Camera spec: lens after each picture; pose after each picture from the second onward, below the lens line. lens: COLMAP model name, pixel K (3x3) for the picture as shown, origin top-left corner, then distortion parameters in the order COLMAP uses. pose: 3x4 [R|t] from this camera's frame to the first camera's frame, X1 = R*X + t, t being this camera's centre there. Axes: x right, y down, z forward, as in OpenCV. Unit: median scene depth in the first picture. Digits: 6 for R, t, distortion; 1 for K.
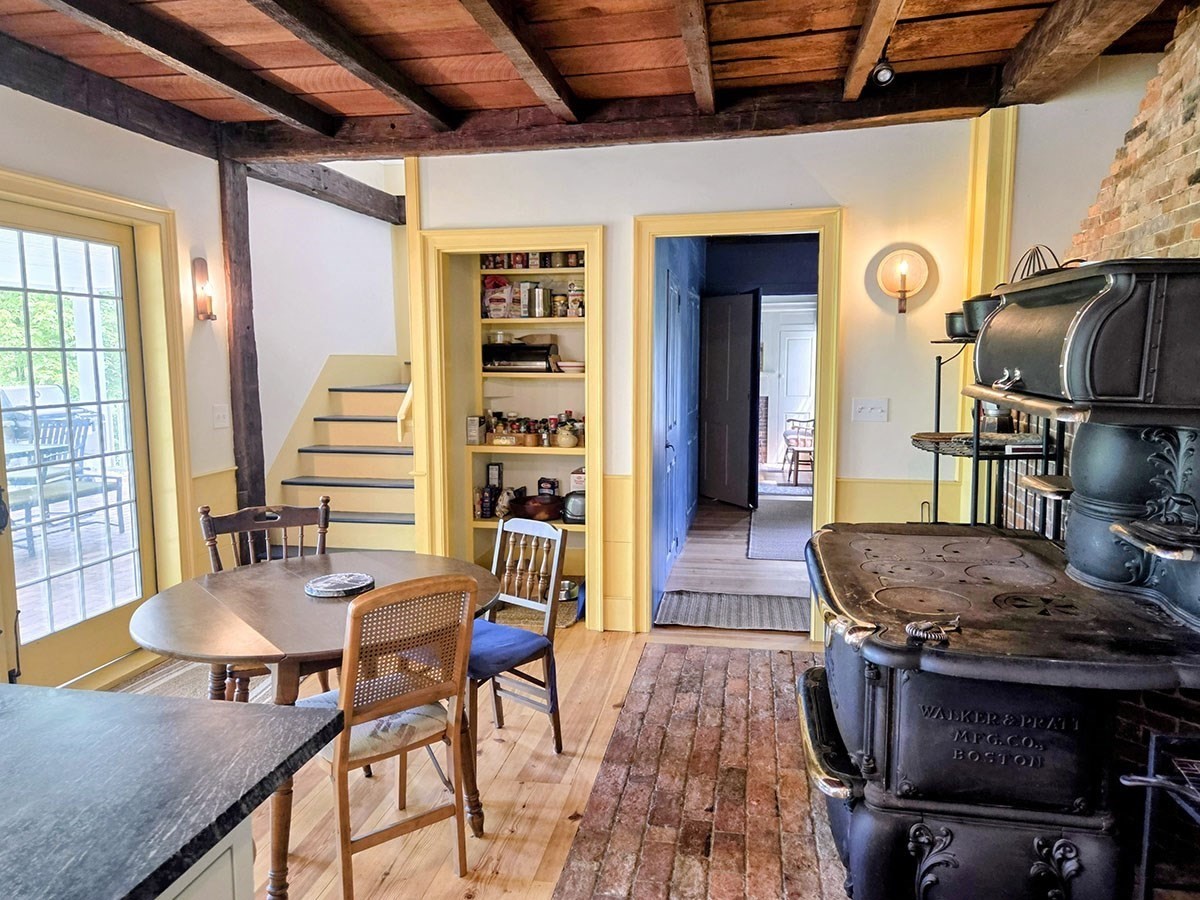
lens RADIAL K [[846.9, 0, 600.3], [0, 846.9, 450.2], [0, 0, 1]] dist [0.011413, -0.017258]
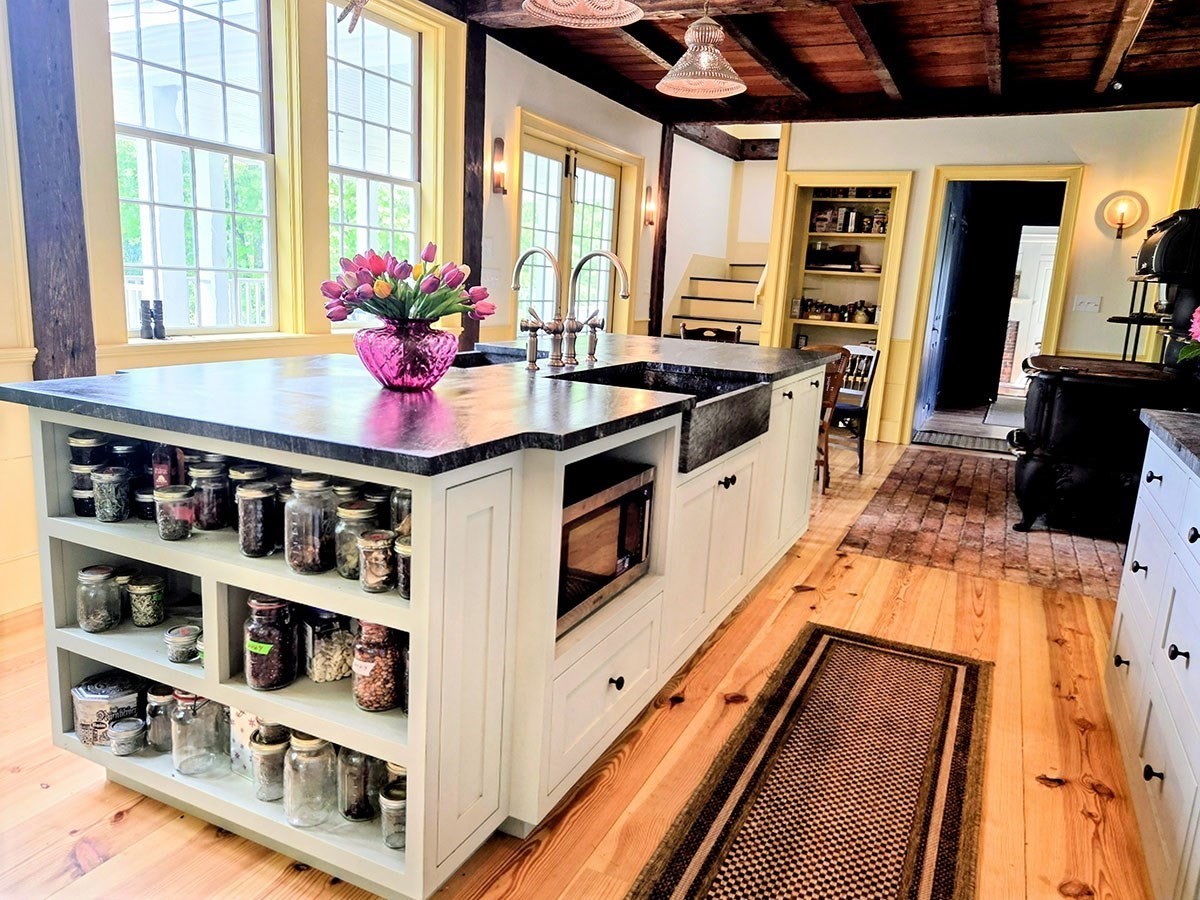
lens RADIAL K [[846.9, 0, 596.3], [0, 846.9, 452.9], [0, 0, 1]] dist [0.011413, -0.017258]
pose [[0.961734, 0.109717, -0.251056, -0.088745], [-0.086647, 0.991085, 0.101205, 0.110950], [0.259922, -0.075579, 0.962667, -0.555465]]
